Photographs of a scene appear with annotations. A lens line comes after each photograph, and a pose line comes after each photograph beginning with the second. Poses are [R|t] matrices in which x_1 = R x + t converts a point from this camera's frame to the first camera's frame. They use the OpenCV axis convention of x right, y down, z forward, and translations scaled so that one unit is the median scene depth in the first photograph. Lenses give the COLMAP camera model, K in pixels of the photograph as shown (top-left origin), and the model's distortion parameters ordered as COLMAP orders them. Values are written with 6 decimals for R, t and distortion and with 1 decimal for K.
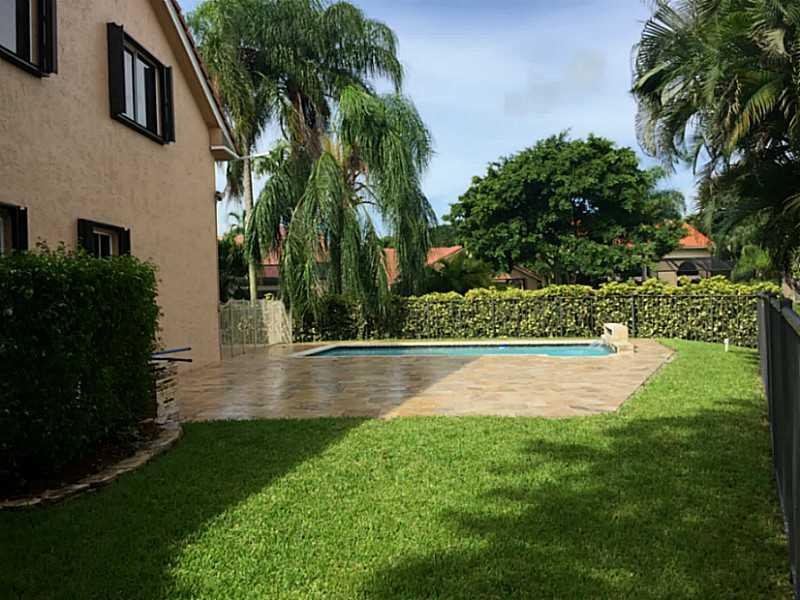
lens RADIAL K [[696.0, 0, 398.7], [0, 696.0, 302.8], [0, 0, 1]] dist [0.074571, -0.046622]
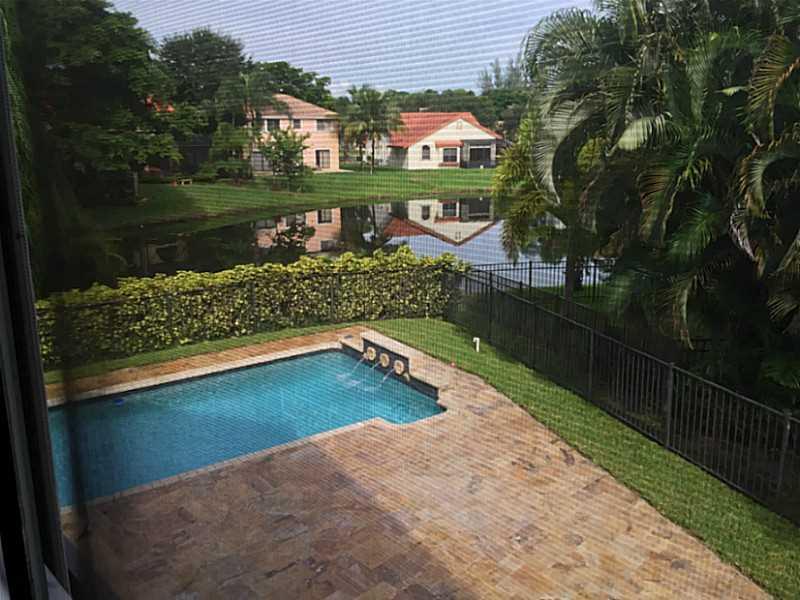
lens RADIAL K [[696.0, 0, 401.2], [0, 696.0, 294.7], [0, 0, 1]] dist [0.074571, -0.046622]
pose [[0.693556, -0.149237, 0.704775, -0.216986], [-0.002698, 0.977763, 0.209697, -0.160531], [-0.720397, -0.147339, 0.677731, 0.320604]]
